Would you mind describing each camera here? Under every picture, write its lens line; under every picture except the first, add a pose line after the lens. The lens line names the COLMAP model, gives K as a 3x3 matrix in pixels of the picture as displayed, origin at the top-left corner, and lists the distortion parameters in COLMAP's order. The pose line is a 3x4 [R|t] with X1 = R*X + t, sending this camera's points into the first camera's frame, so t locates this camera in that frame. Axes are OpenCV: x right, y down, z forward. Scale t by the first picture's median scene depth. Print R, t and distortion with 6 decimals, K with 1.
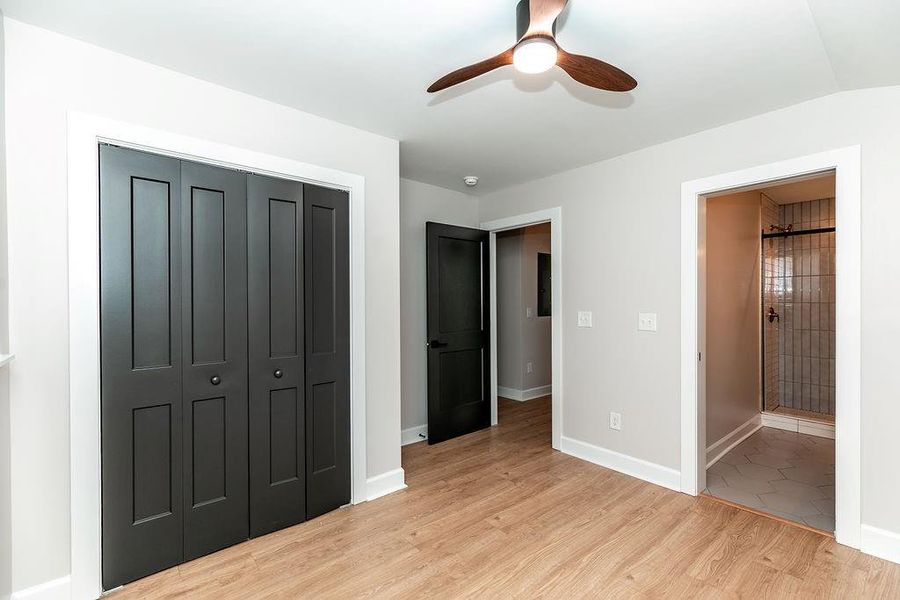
lens RADIAL K [[405.5, 0, 455.7], [0, 405.5, 303.9], [0, 0, 1]] dist [0.006582, -0.000550]
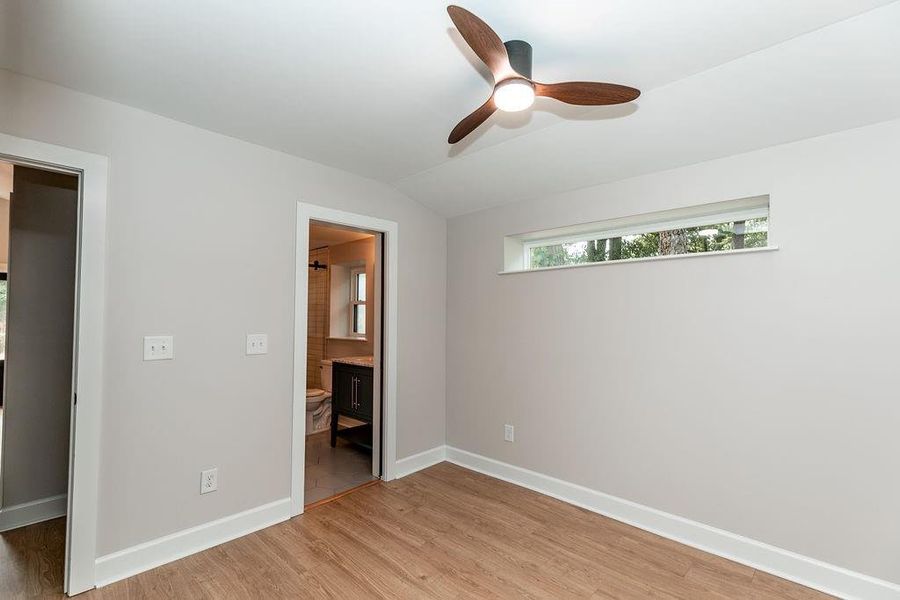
lens RADIAL K [[405.5, 0, 455.7], [0, 405.5, 303.9], [0, 0, 1]] dist [0.006582, -0.000550]
pose [[-0.104469, 0.036915, 0.993843, -0.577402], [0.003961, 0.999318, -0.036702, -0.013186], [-0.994520, 0.000103, -0.104544, 0.870612]]
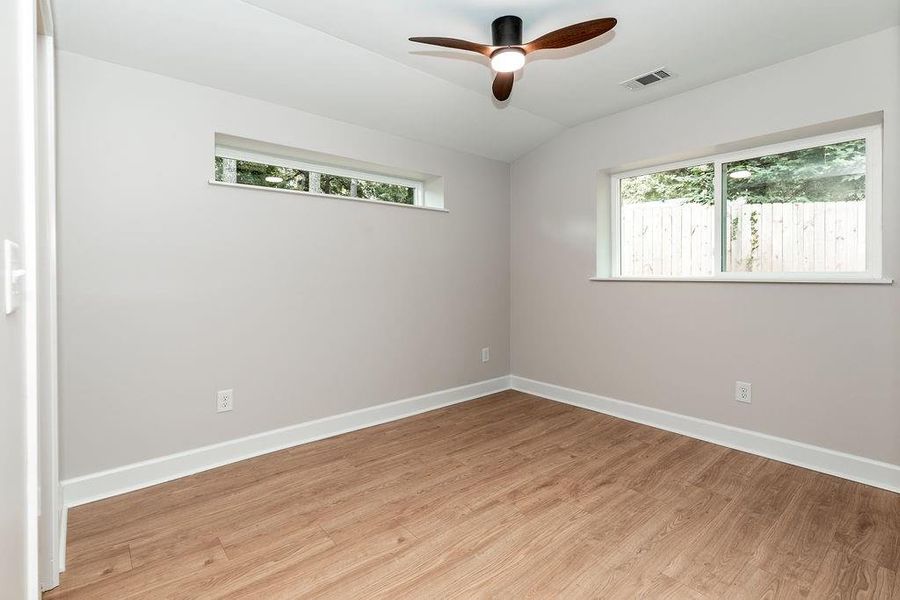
lens RADIAL K [[421.8, 0, 449.6], [0, 421.8, 276.4], [0, 0, 1]] dist [0.001655, 0.000014]
pose [[-0.999913, 0.011669, 0.006160, 0.261526], [0.011726, 0.999888, 0.009351, 0.067808], [-0.006050, 0.009422, -0.999937, 1.633829]]
